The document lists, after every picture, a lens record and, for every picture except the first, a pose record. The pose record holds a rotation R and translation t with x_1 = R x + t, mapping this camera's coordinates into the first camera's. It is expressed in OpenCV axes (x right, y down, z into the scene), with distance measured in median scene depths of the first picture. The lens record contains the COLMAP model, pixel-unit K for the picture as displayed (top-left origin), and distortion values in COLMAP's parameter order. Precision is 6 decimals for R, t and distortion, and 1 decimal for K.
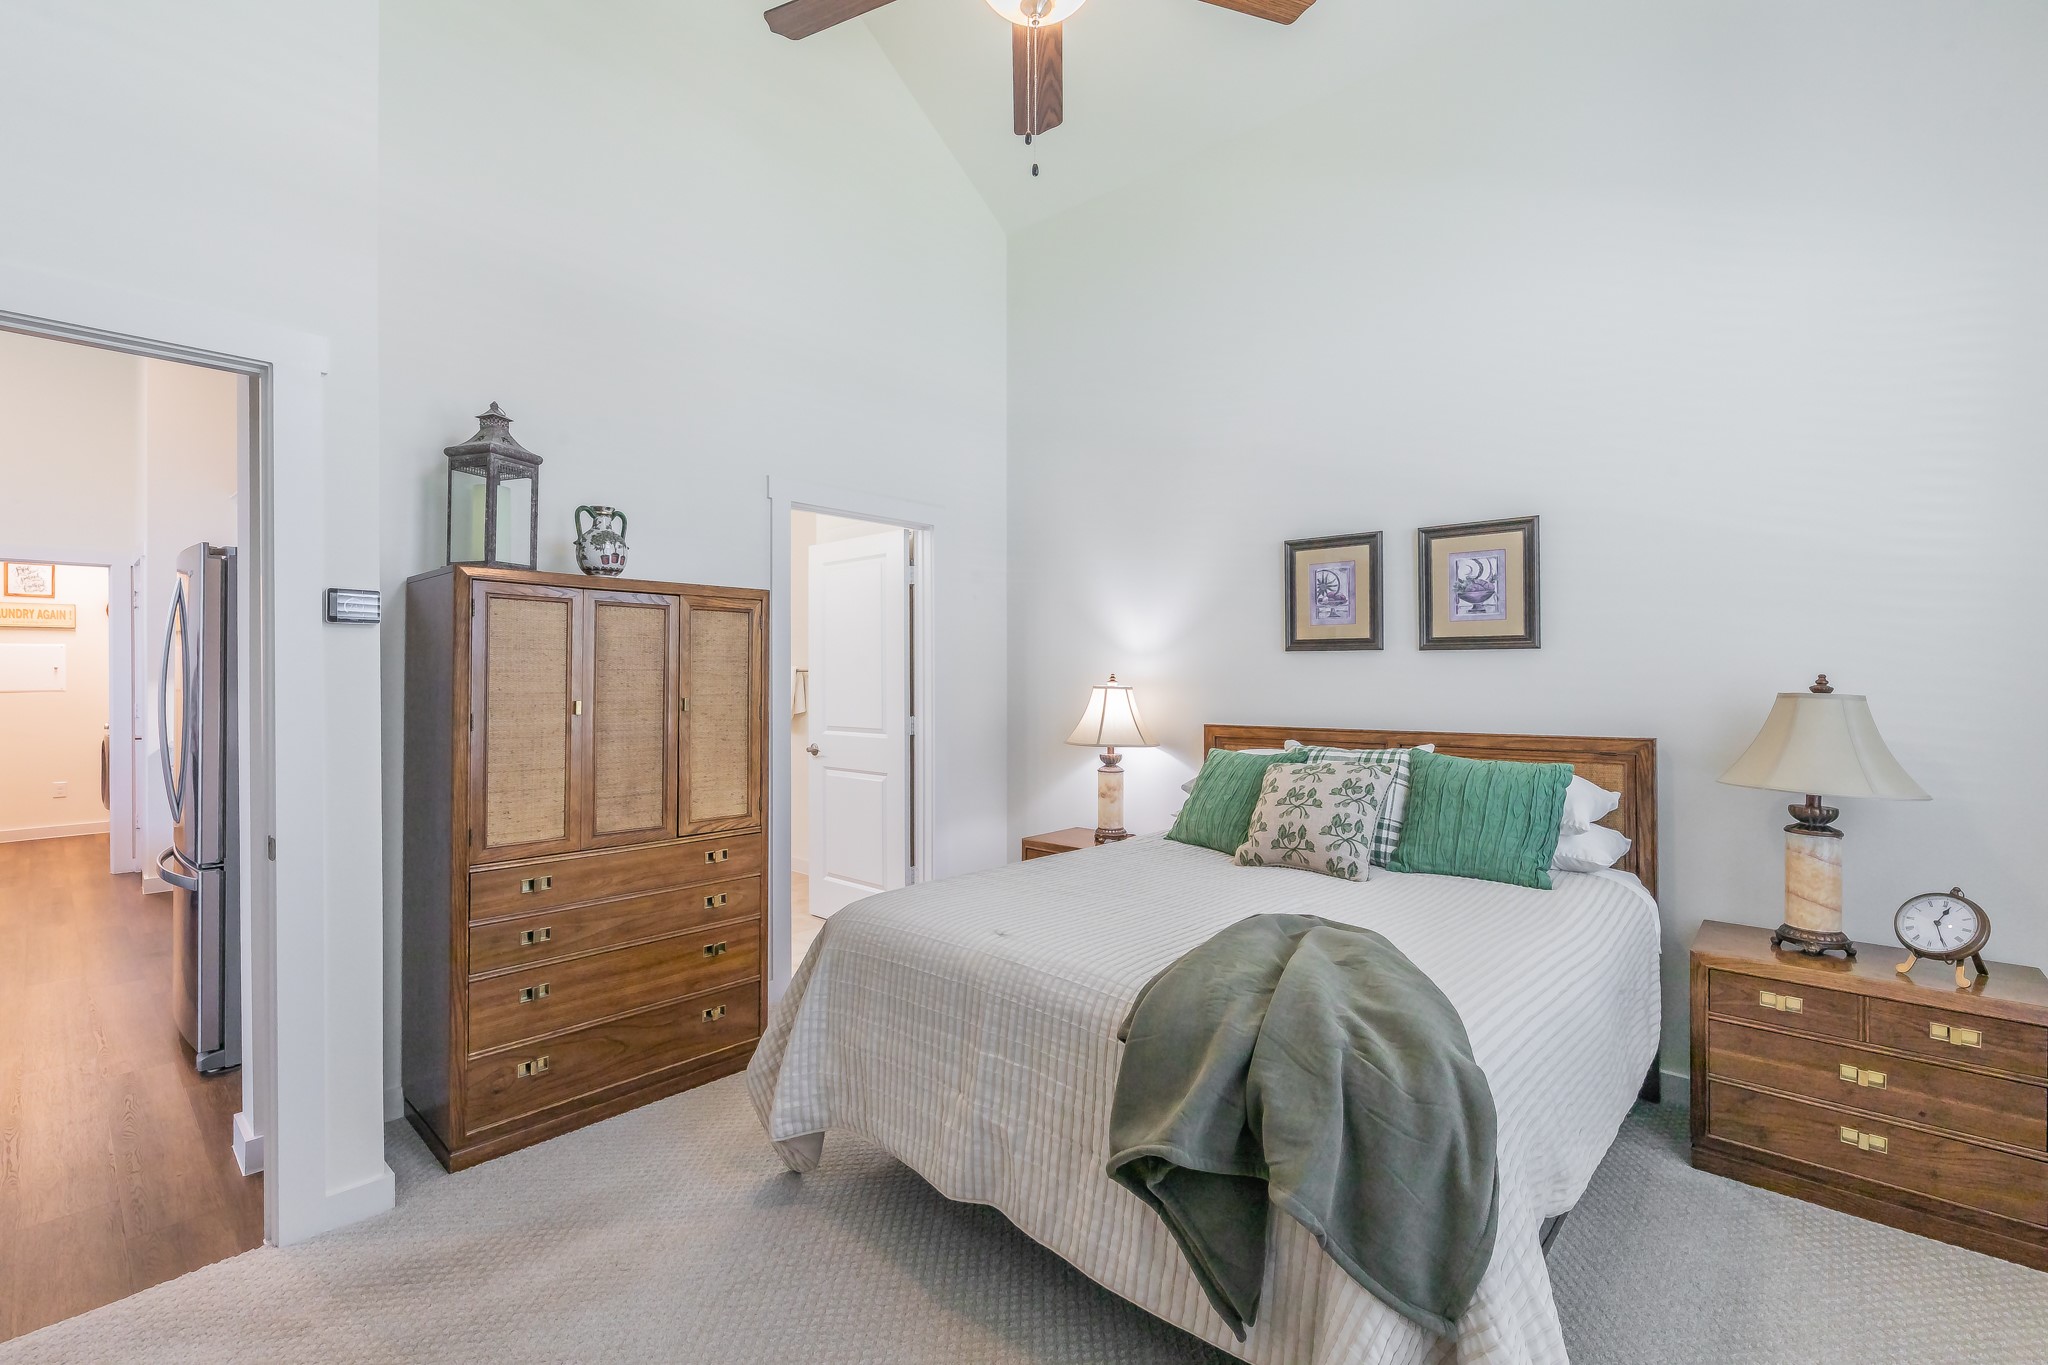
lens RADIAL K [[886.8, 0, 1010.6], [0, 886.8, 670.7], [0, 0, 1]] dist [0.005613, 0.000731]
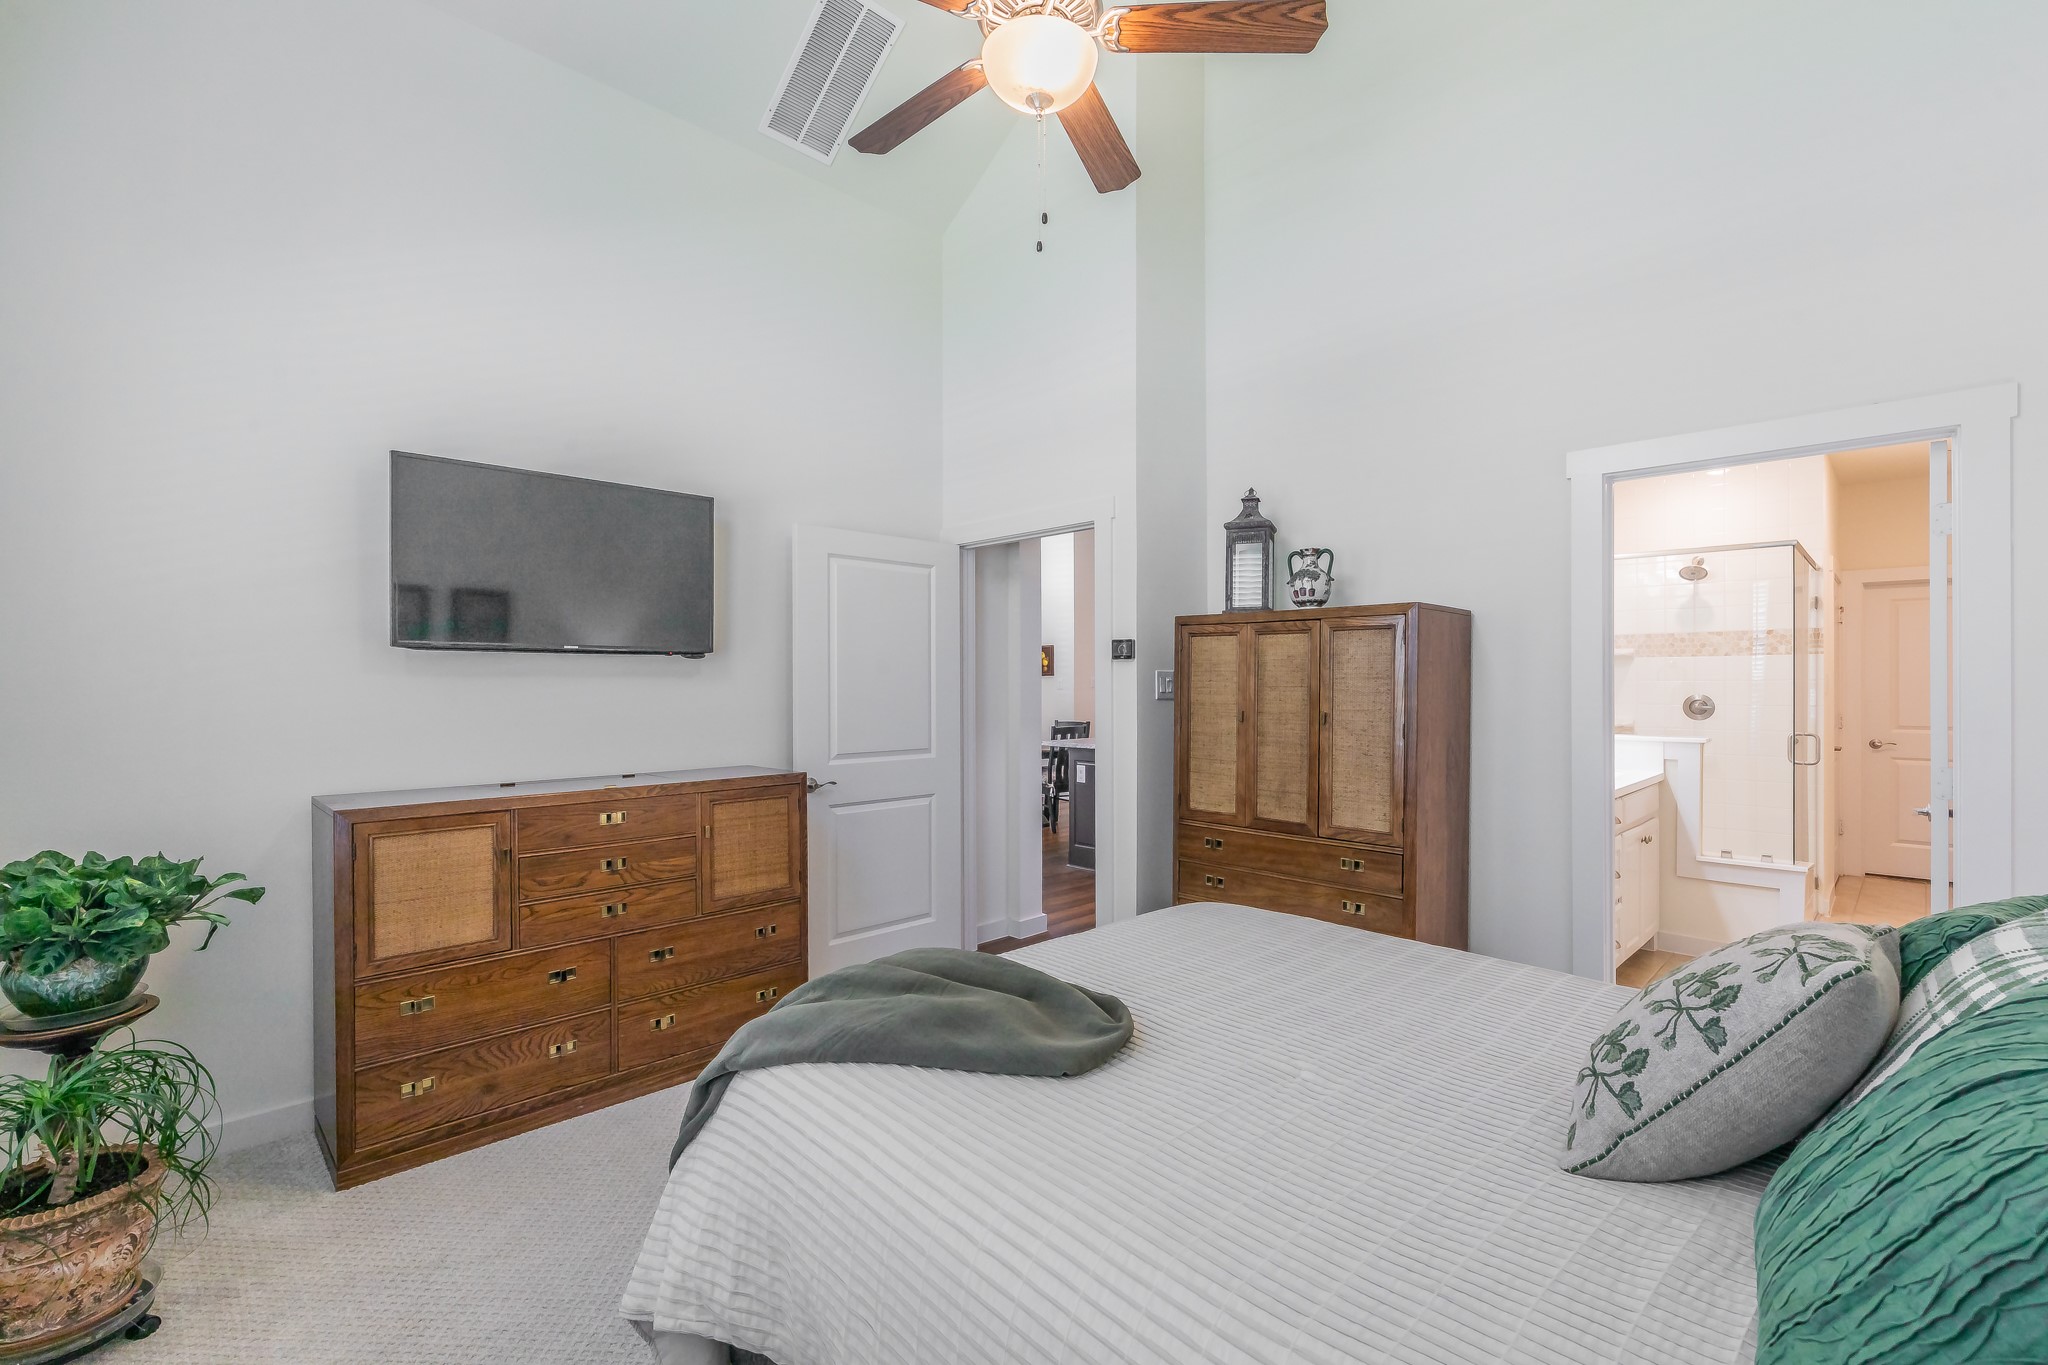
lens RADIAL K [[886.8, 0, 1011.4], [0, 886.8, 693.7], [0, 0, 1]] dist [0.005613, 0.000731]
pose [[-0.071627, 0.006391, -0.997411, 0.773041], [0.002876, 0.999977, 0.006201, 0.000143], [0.997427, -0.002424, -0.071644, 0.712636]]
